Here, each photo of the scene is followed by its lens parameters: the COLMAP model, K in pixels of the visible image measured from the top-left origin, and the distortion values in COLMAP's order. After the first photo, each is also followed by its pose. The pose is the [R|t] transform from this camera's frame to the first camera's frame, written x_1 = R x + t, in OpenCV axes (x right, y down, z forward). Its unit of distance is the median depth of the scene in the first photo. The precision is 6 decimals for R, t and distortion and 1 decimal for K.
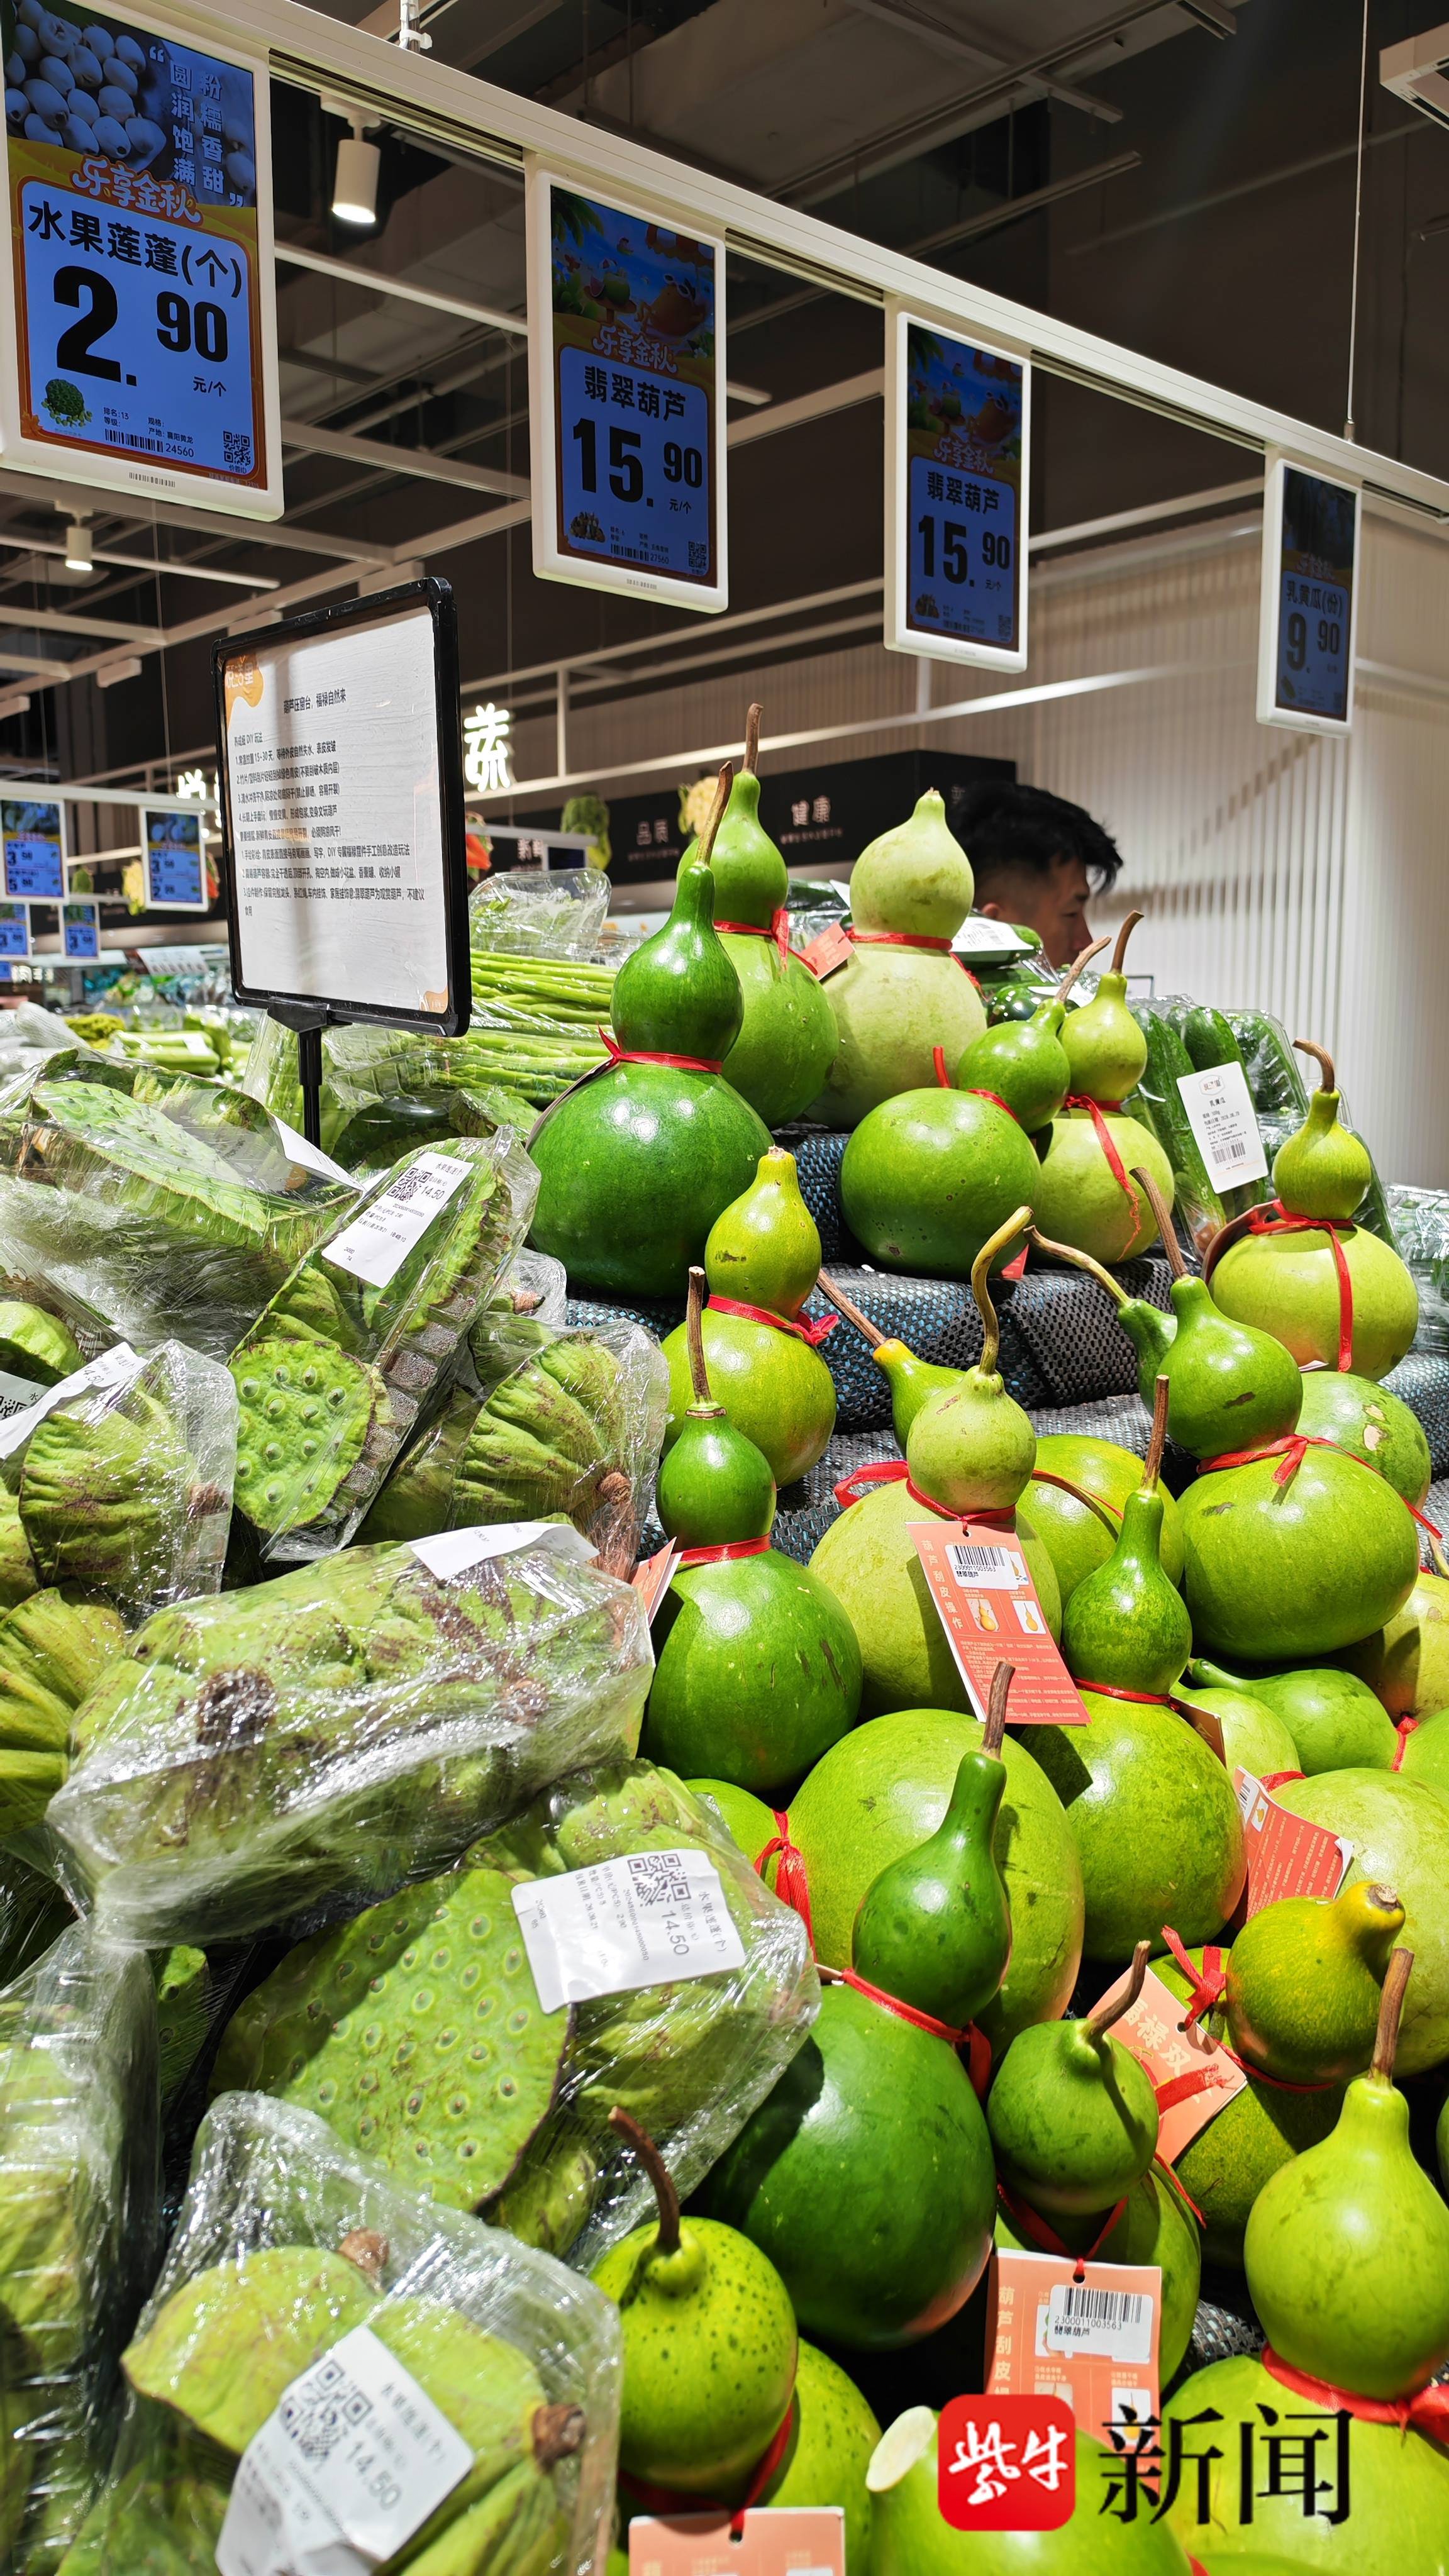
lens RADIAL K [[1831.0, 0, 708.1], [0, 1831.0, 1206.0], [0, 0, 1]] dist [0.096976, -0.102286]
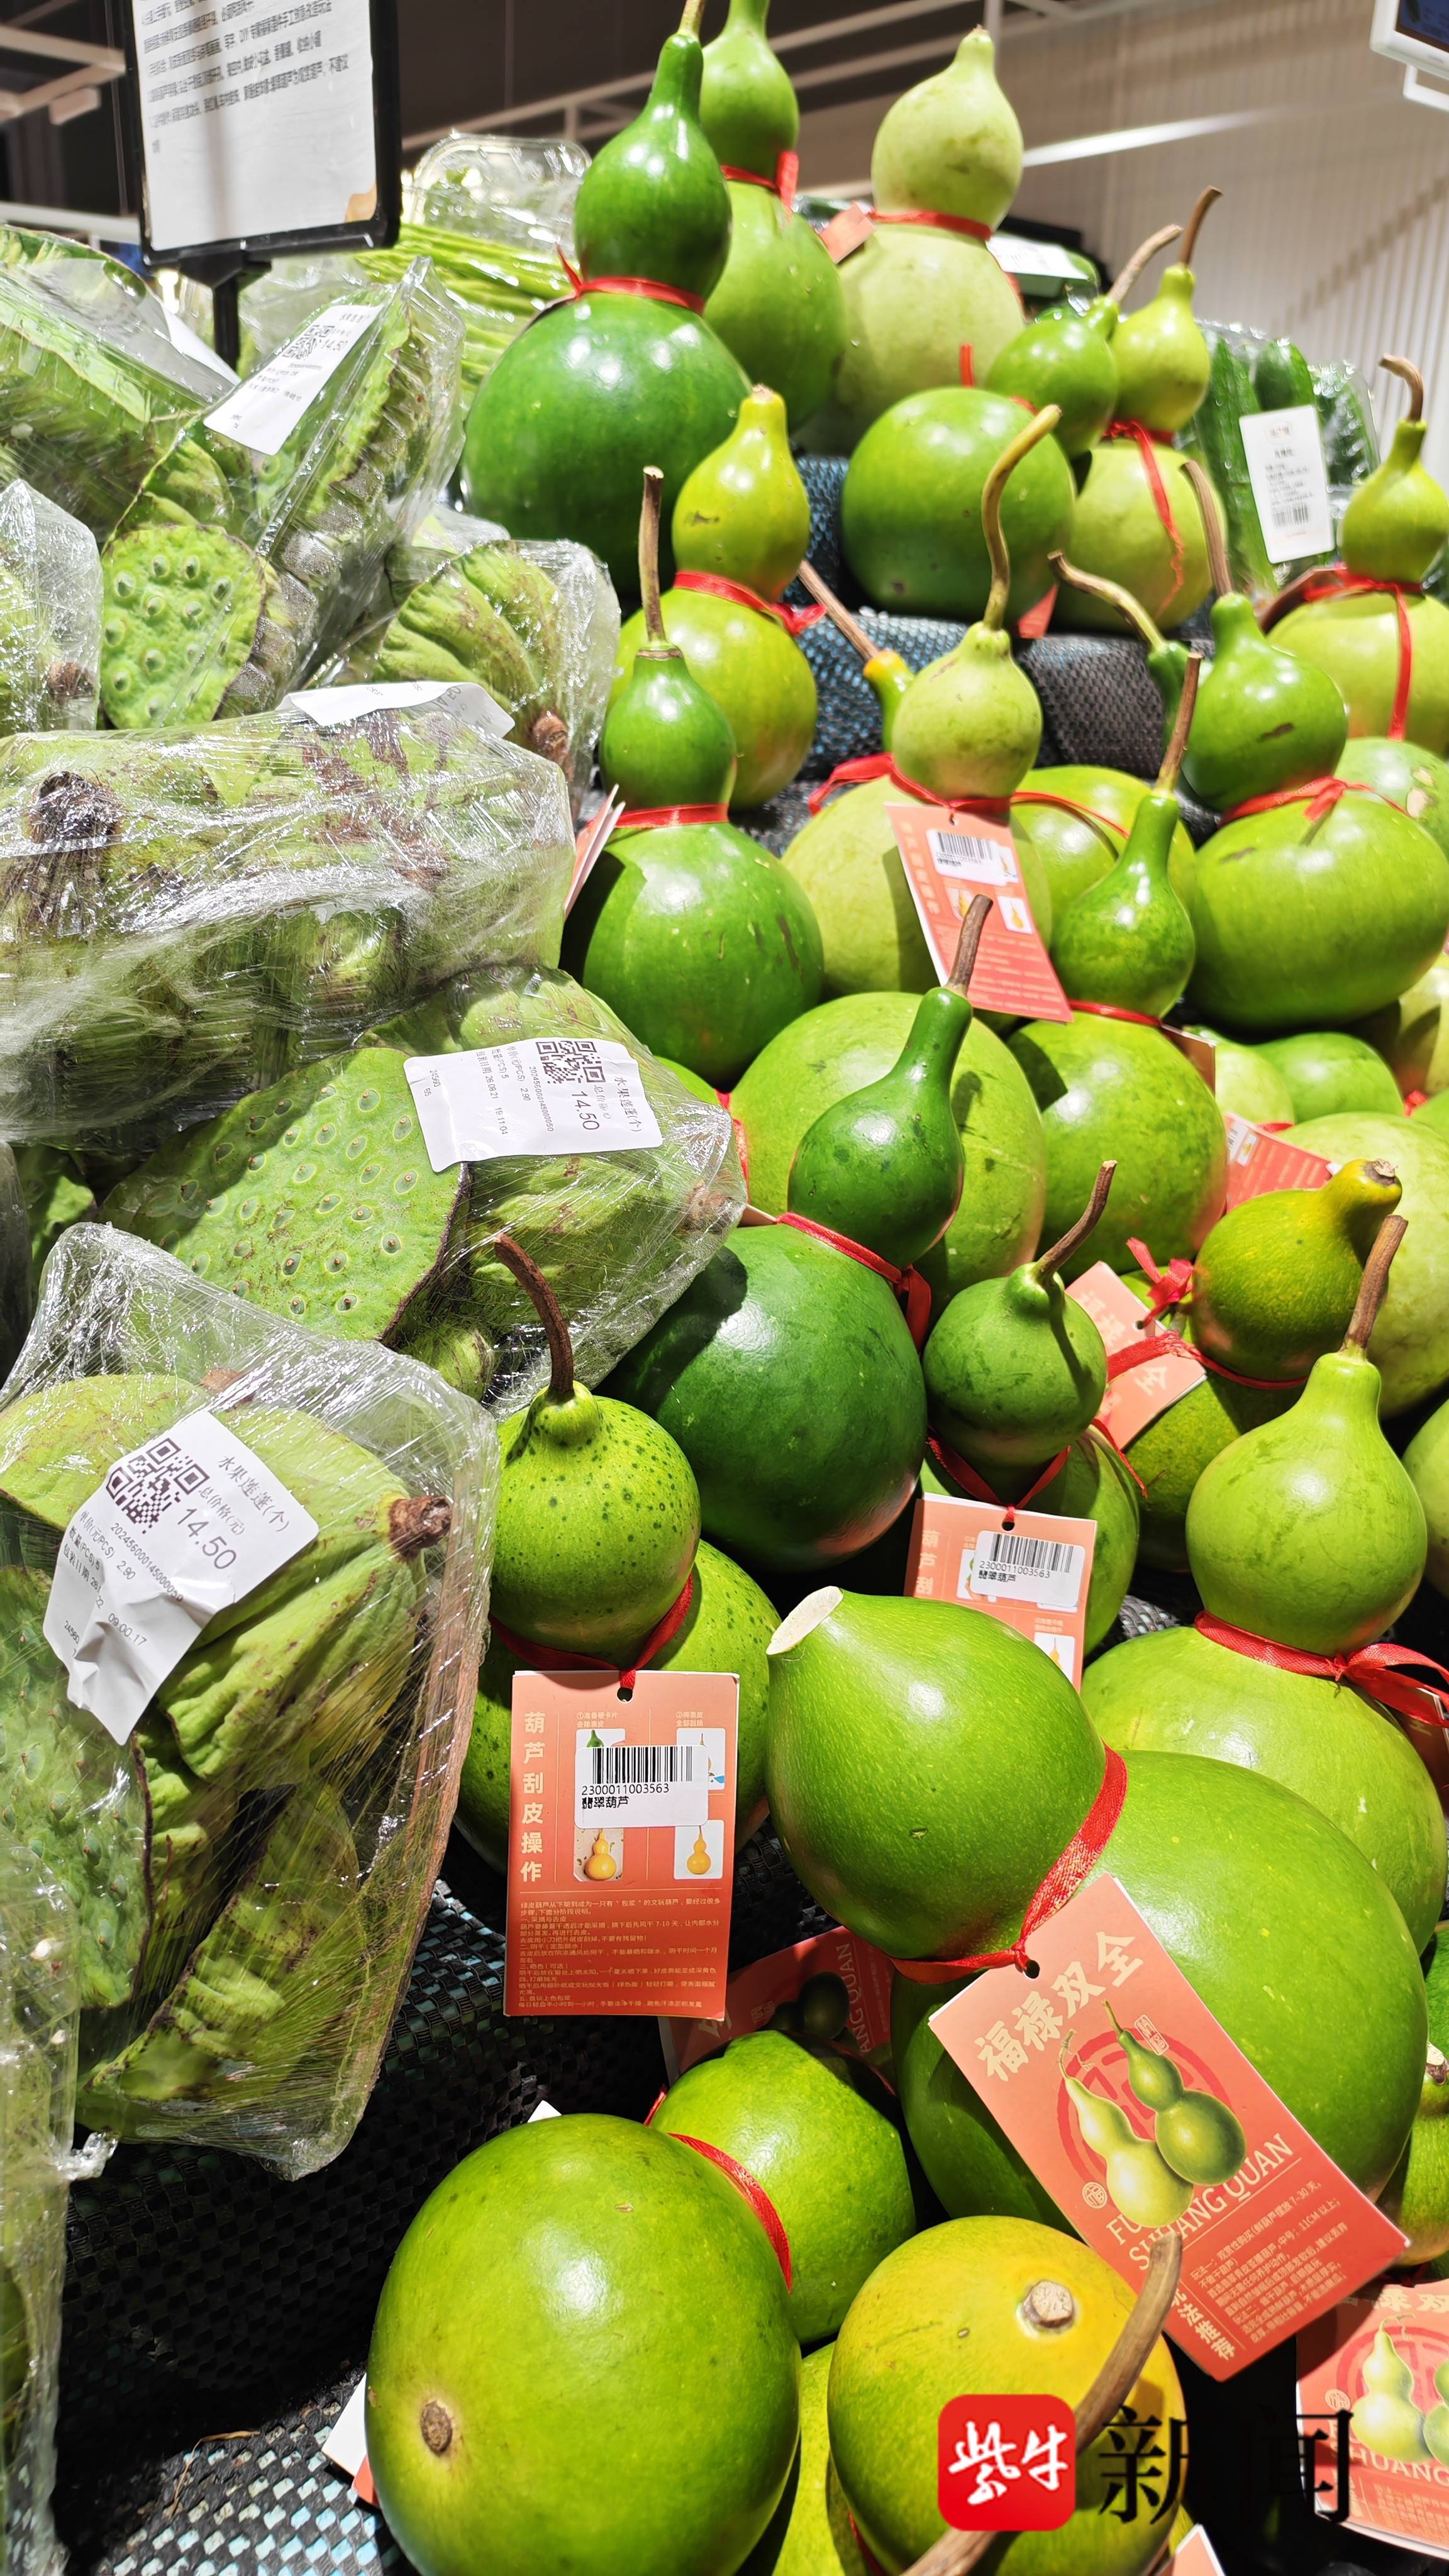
lens RADIAL K [[1831.0, 0, 684.2], [0, 1831.0, 1236.2], [0, 0, 1]] dist [0.096976, -0.102286]
pose [[0.999131, 0.040223, -0.010965, 0.033701], [-0.036788, 0.974342, 0.222047, 0.203192], [0.019615, -0.221451, 0.974974, 0.104297]]
